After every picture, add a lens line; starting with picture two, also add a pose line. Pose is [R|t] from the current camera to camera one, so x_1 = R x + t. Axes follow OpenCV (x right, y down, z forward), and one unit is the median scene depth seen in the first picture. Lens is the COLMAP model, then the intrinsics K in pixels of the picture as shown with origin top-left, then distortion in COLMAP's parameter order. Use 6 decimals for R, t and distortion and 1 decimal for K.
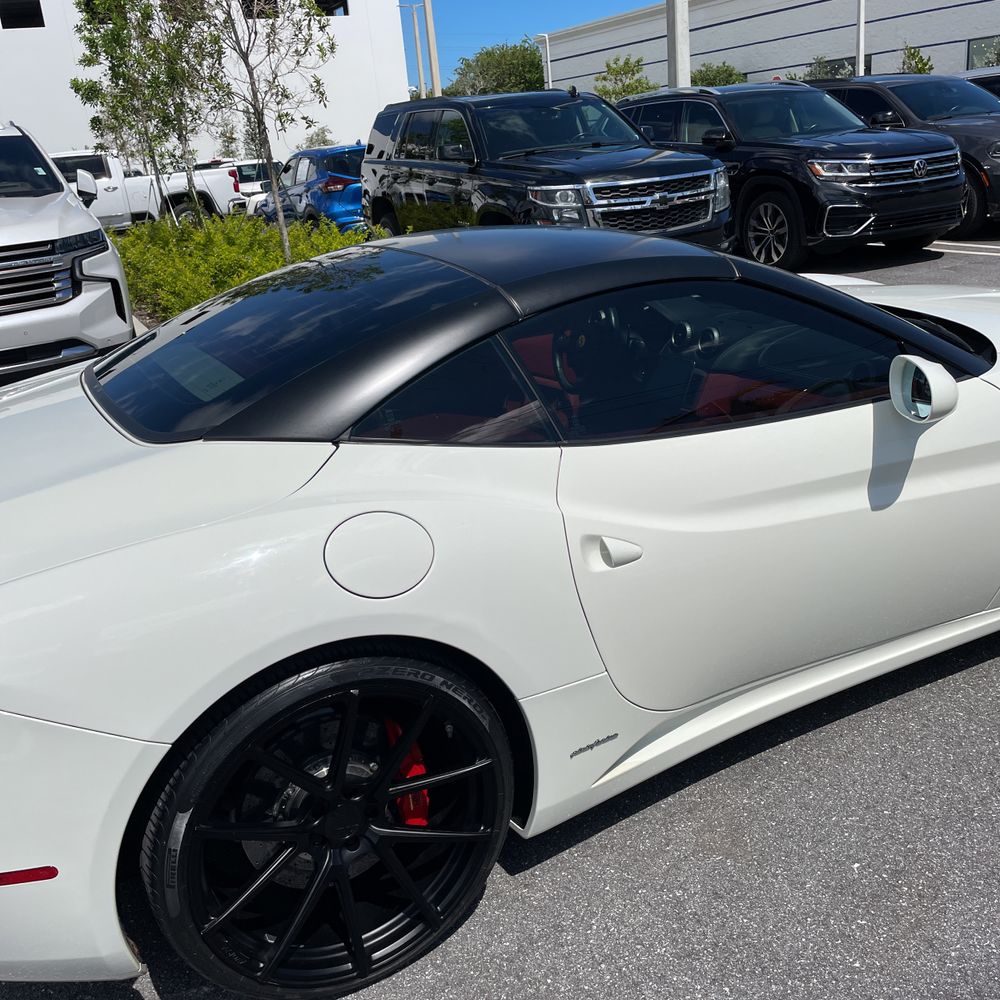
lens RADIAL K [[1011.9, 0, 491.2], [0, 1011.9, 505.0], [0, 0, 1]] dist [0.027861, 0.000000]
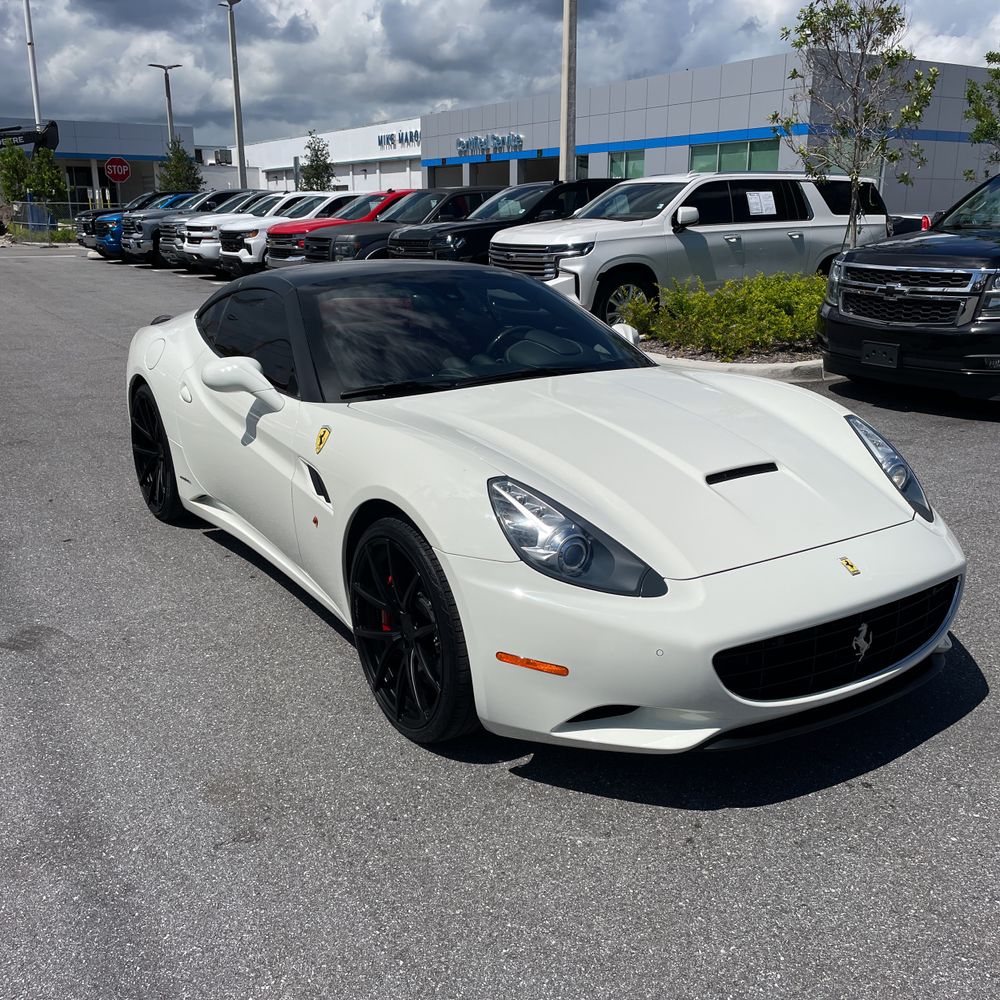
lens RADIAL K [[1011.9, 0, 497.6], [0, 1011.9, 493.2], [0, 0, 1]] dist [0.027861, 0.000000]
pose [[0.093162, 0.349666, -0.932231, 0.589981], [-0.343629, 0.890064, 0.299509, -0.167227], [0.934473, 0.292439, 0.203076, 0.315173]]
